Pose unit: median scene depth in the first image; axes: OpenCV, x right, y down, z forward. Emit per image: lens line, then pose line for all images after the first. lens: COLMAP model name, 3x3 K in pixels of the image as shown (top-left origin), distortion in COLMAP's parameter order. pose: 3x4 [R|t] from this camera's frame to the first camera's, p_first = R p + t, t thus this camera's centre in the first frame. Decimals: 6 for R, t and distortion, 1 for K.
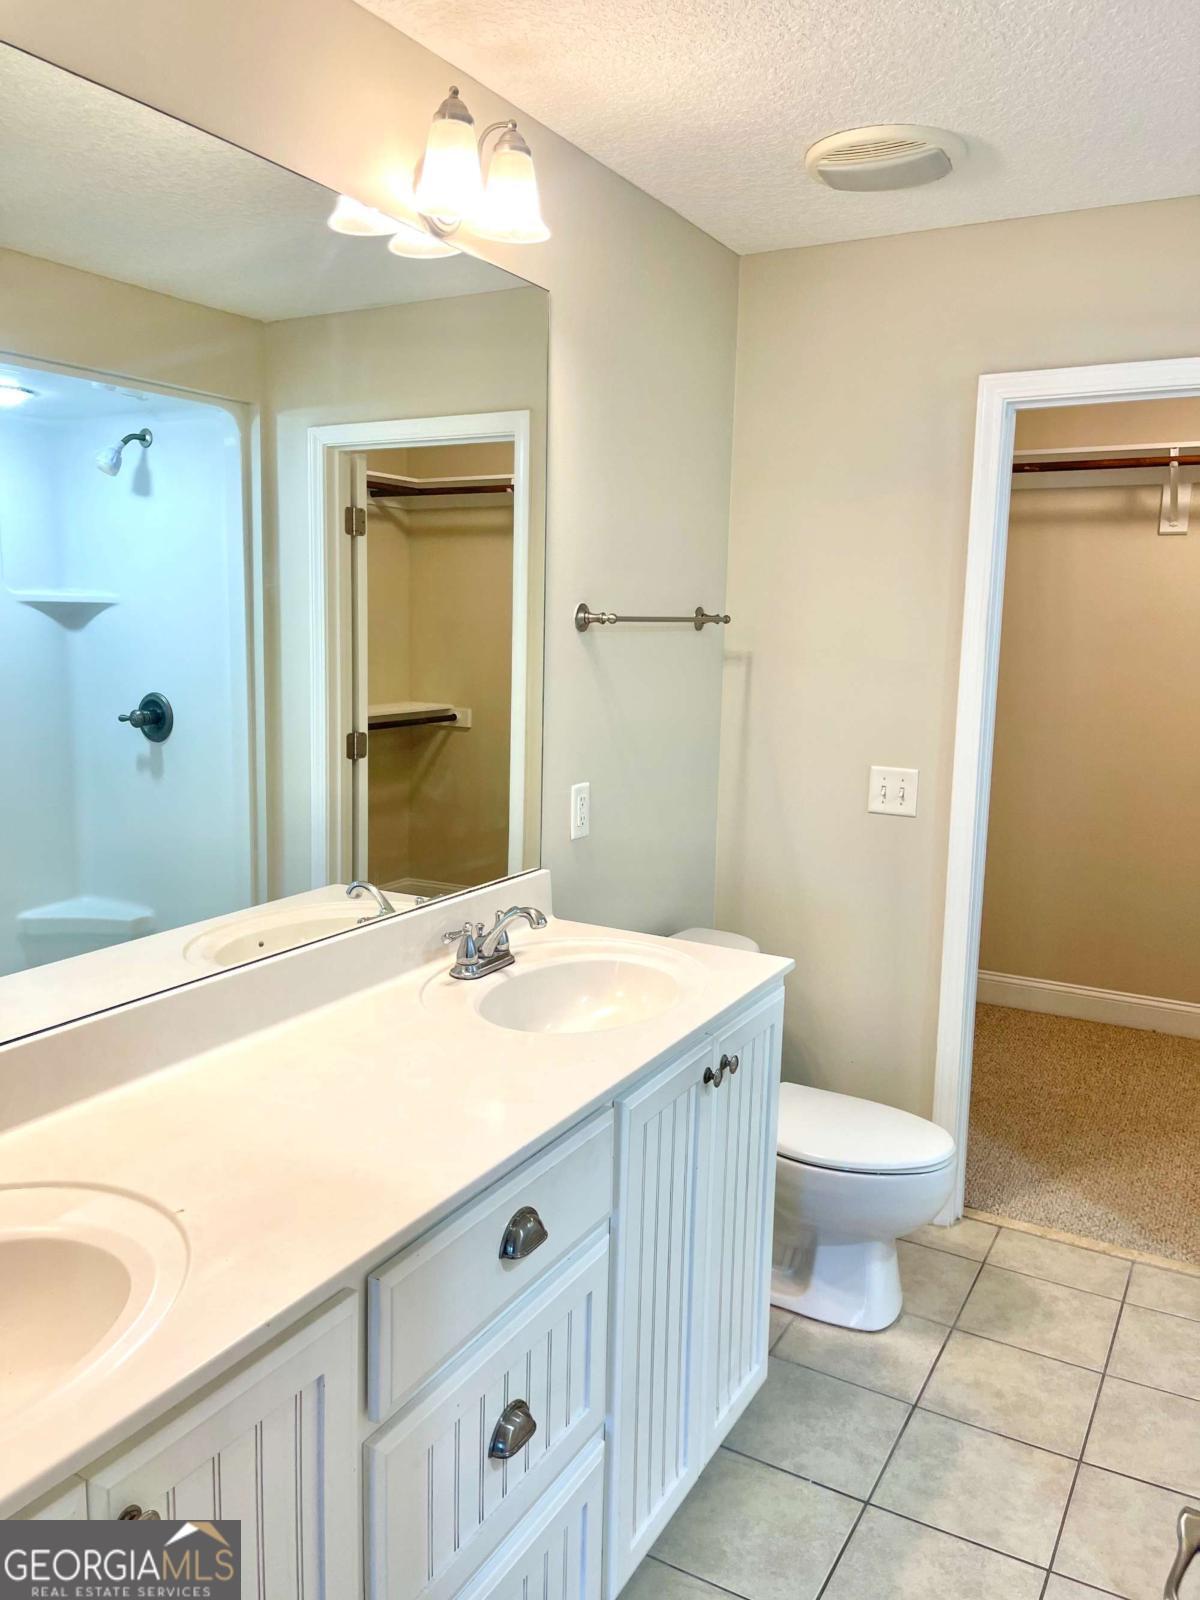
lens RADIAL K [[1234.8, 0, 594.3], [0, 1234.8, 794.1], [0, 0, 1]] dist [0.014696, 0.004554]
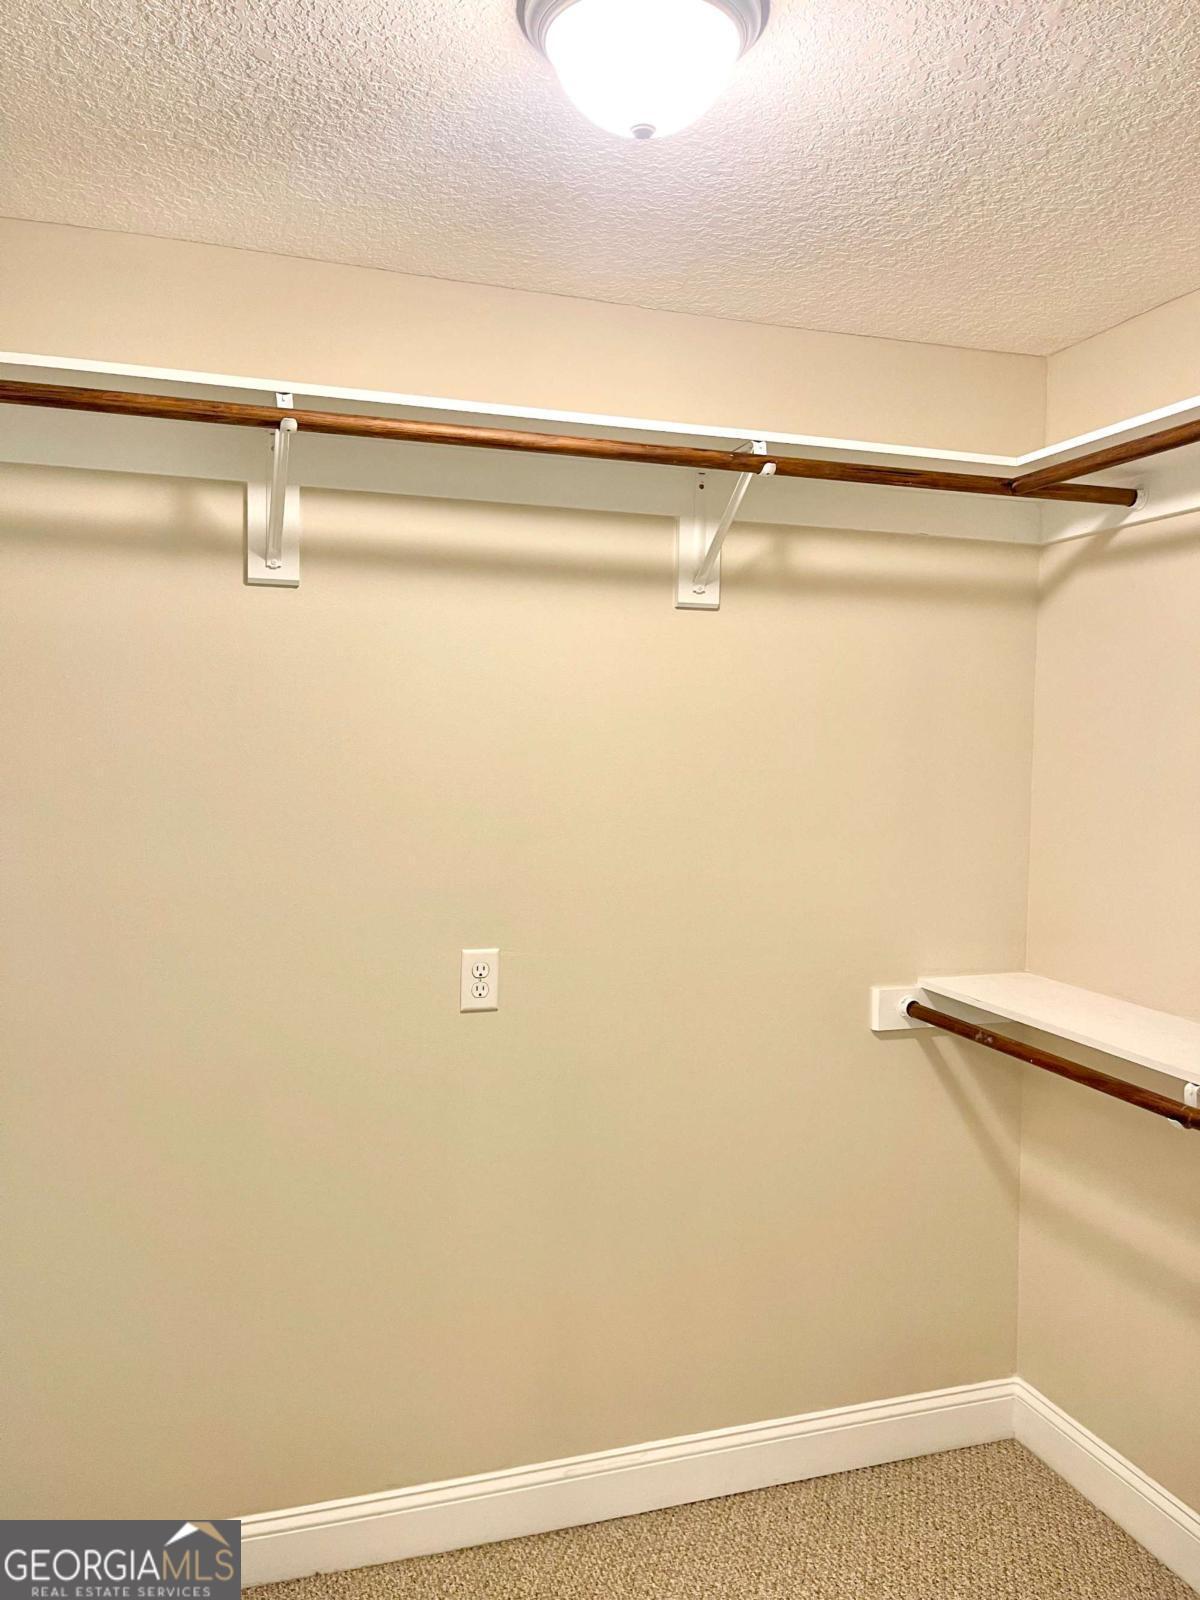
lens RADIAL K [[1234.8, 0, 599.6], [0, 1234.8, 800.4], [0, 0, 1]] dist [0.014696, 0.004554]
pose [[0.670332, -0.049731, 0.740393, 0.188705], [0.116389, 0.992449, -0.038714, -0.091806], [-0.732877, 0.112125, 0.671059, 0.598721]]
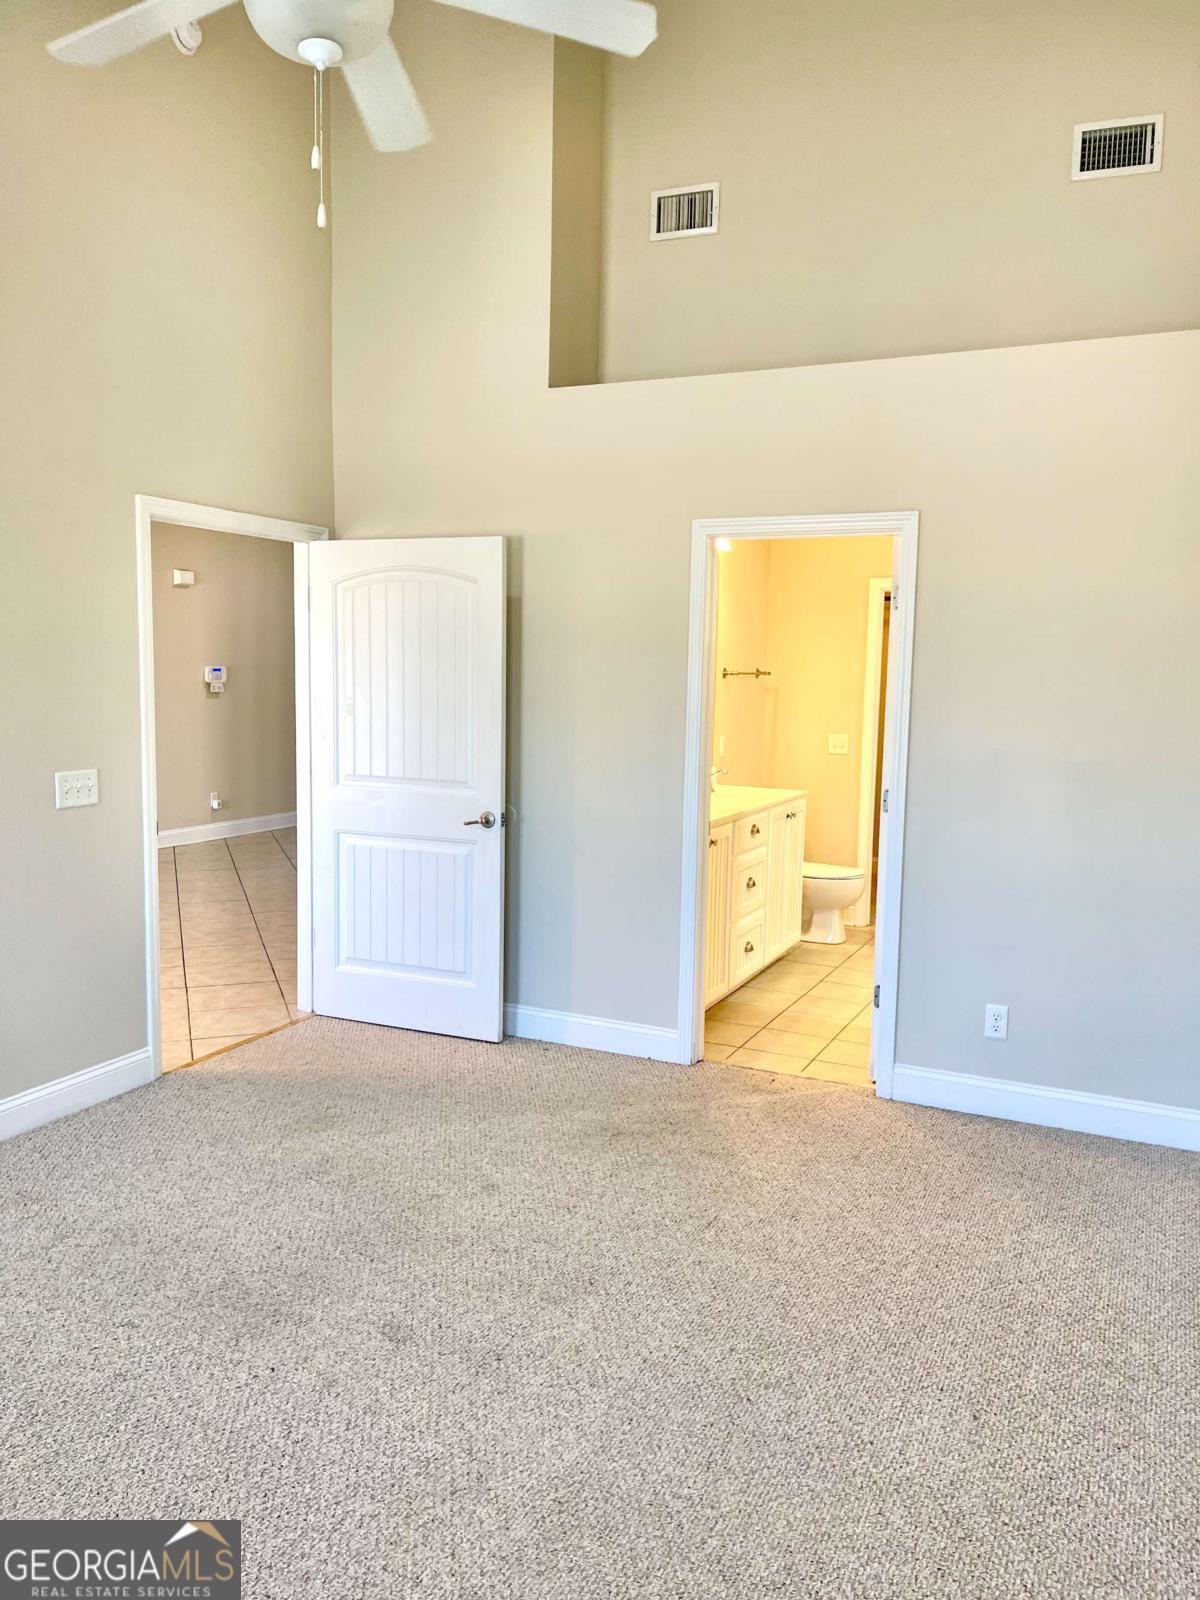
lens RADIAL K [[1234.8, 0, 599.1], [0, 1234.8, 804.5], [0, 0, 1]] dist [0.014696, 0.004554]
pose [[0.997587, -0.003922, 0.069324, -0.436097], [0.006180, 0.999456, -0.032395, 0.211207], [-0.069159, 0.032745, 0.997068, -1.524749]]
